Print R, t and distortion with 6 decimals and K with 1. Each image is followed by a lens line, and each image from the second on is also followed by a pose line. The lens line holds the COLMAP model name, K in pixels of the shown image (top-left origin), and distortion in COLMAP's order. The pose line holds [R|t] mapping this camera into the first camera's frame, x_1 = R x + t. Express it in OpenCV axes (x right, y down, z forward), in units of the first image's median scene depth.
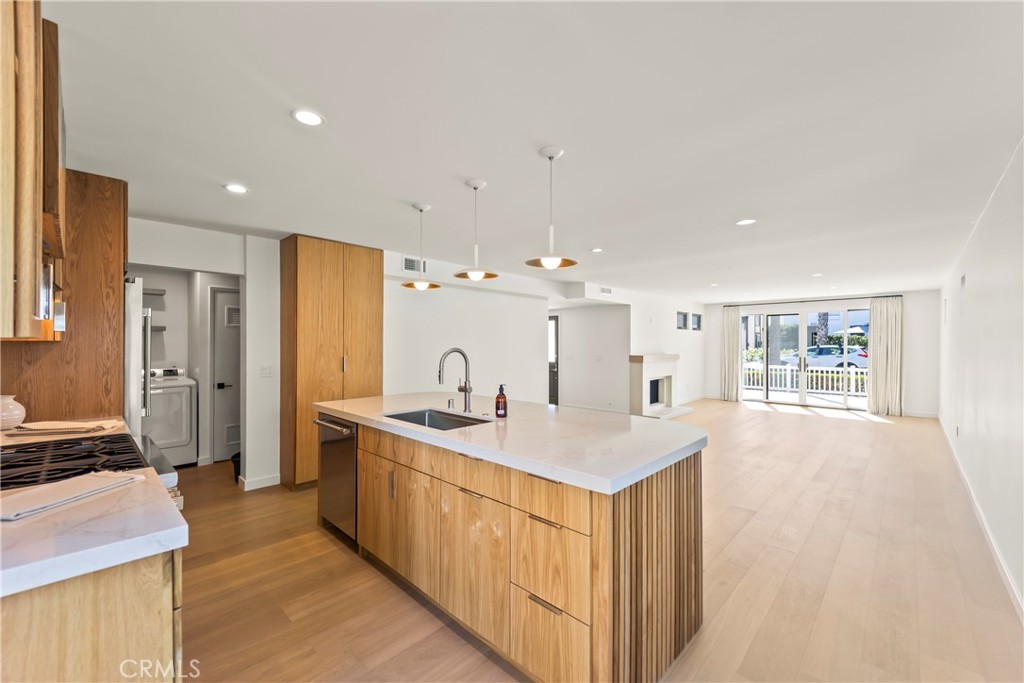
lens RADIAL K [[412.0, 0, 510.5], [0, 412.0, 345.9], [0, 0, 1]] dist [0.002405, -0.000587]
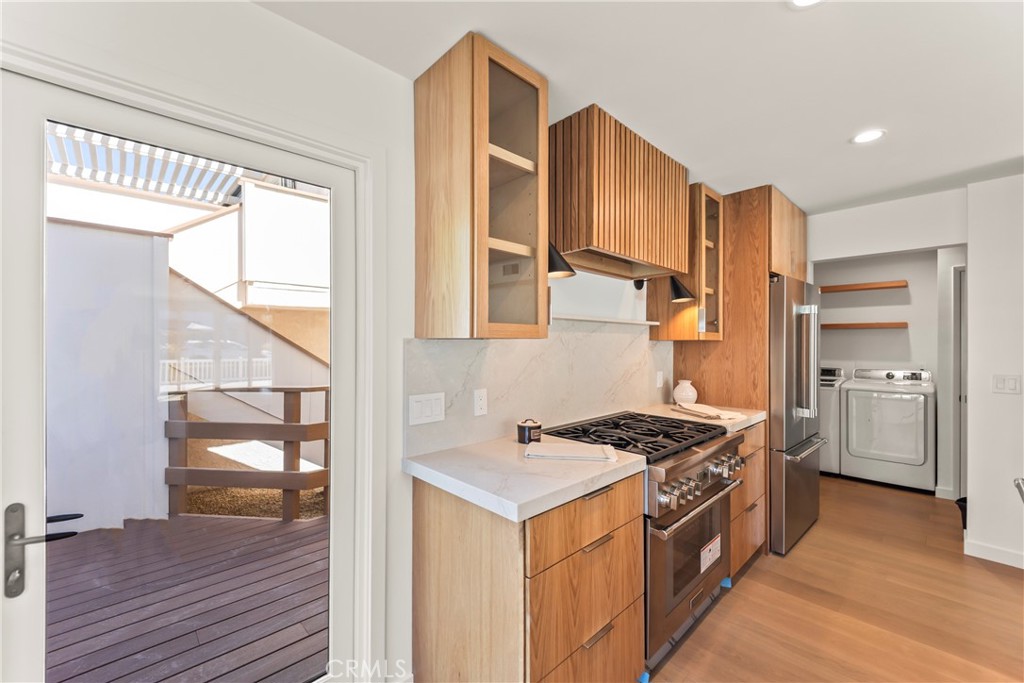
lens RADIAL K [[412.0, 0, 513.8], [0, 412.0, 343.1], [0, 0, 1]] dist [0.002405, -0.000587]
pose [[-0.045220, -0.007141, -0.998952, 0.126866], [0.000258, 0.999974, -0.007160, 0.004743], [0.998977, -0.000582, -0.045217, 0.412587]]
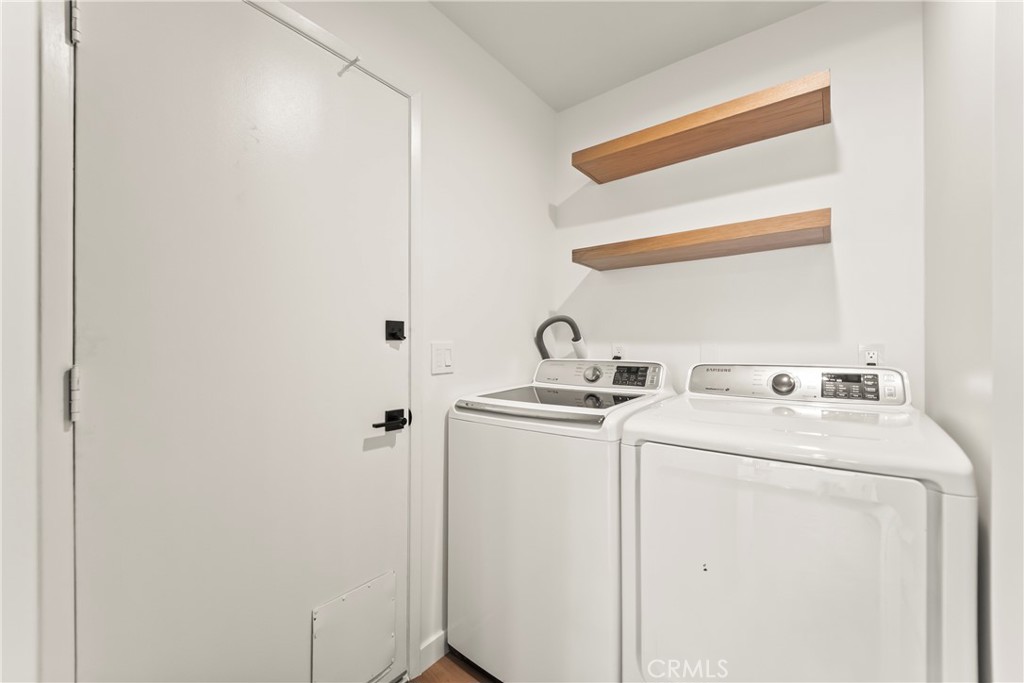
lens RADIAL K [[412.0, 0, 508.7], [0, 412.0, 348.7], [0, 0, 1]] dist [0.002405, -0.000587]
pose [[0.086000, -0.003019, -0.996291, -1.127715], [0.002272, 0.999993, -0.002834, 0.080962], [0.996293, -0.002020, 0.086006, 1.472994]]
